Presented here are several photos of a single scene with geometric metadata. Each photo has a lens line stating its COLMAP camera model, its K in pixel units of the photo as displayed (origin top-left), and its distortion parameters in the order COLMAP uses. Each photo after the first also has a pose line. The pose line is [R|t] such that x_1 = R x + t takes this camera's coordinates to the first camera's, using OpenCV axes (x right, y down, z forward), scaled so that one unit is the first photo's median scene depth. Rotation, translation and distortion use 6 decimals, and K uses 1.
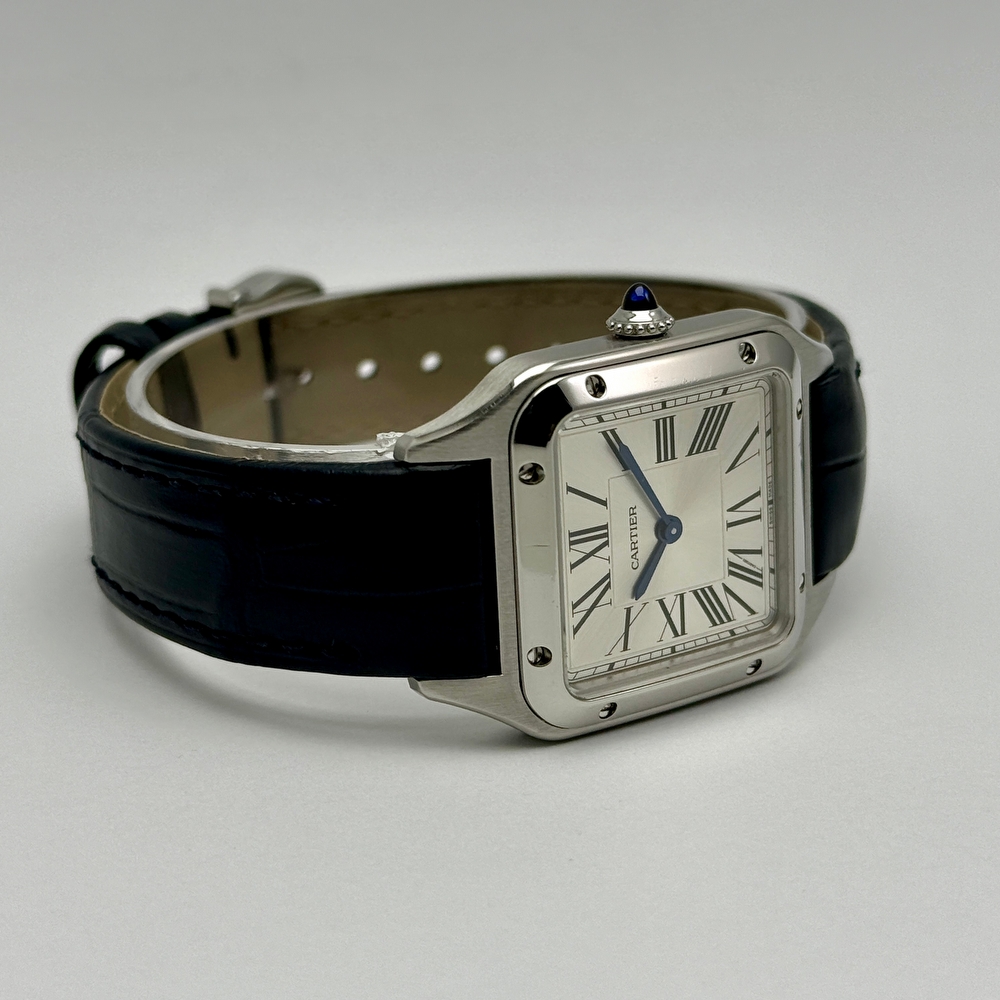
lens RADIAL K [[2869.3, 0, 500.0], [0, 2869.3, 505.1], [0, 0, 1]] dist [0.079788, 0.000000]
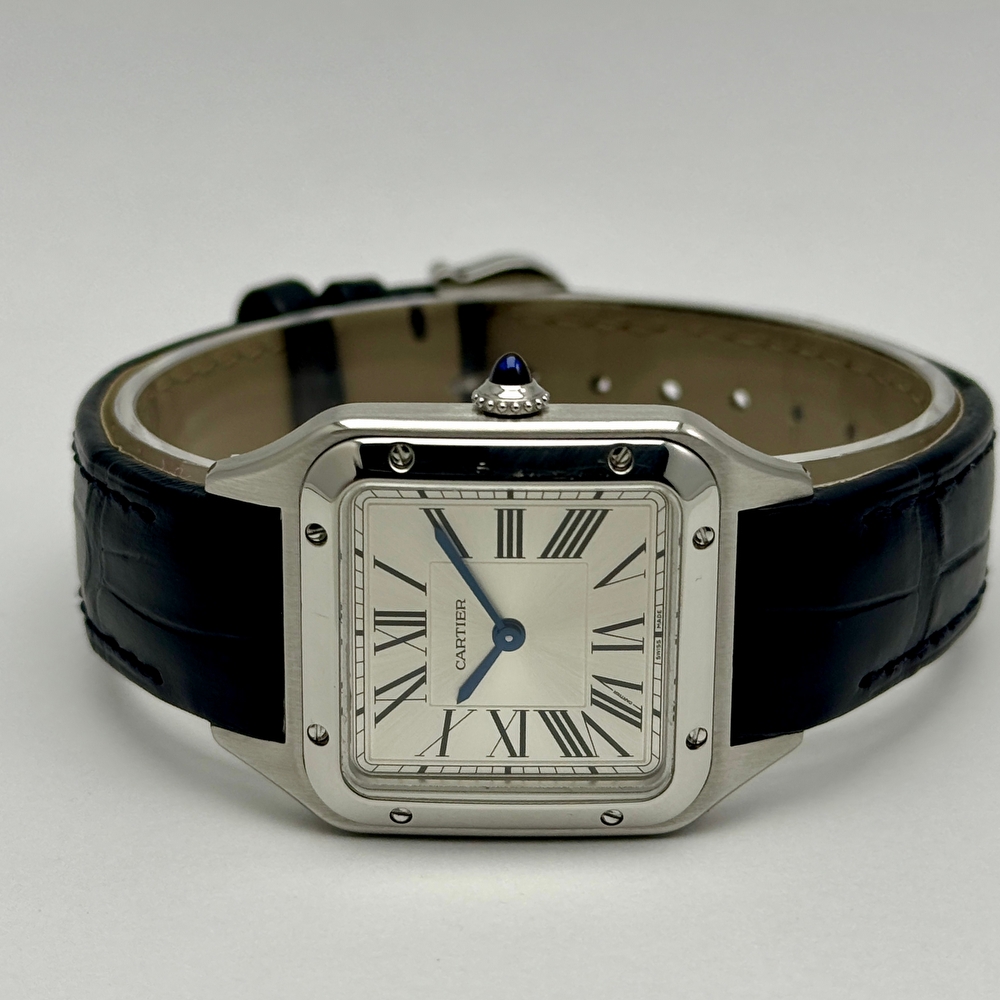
lens RADIAL K [[2869.3, 0, 493.8], [0, 2869.3, 495.5], [0, 0, 1]] dist [0.079788, 0.000000]
pose [[0.846064, 0.227808, -0.481953, 0.465099], [-0.207875, 0.973509, 0.095233, -0.114807], [0.490880, 0.019612, 0.871006, 0.239393]]
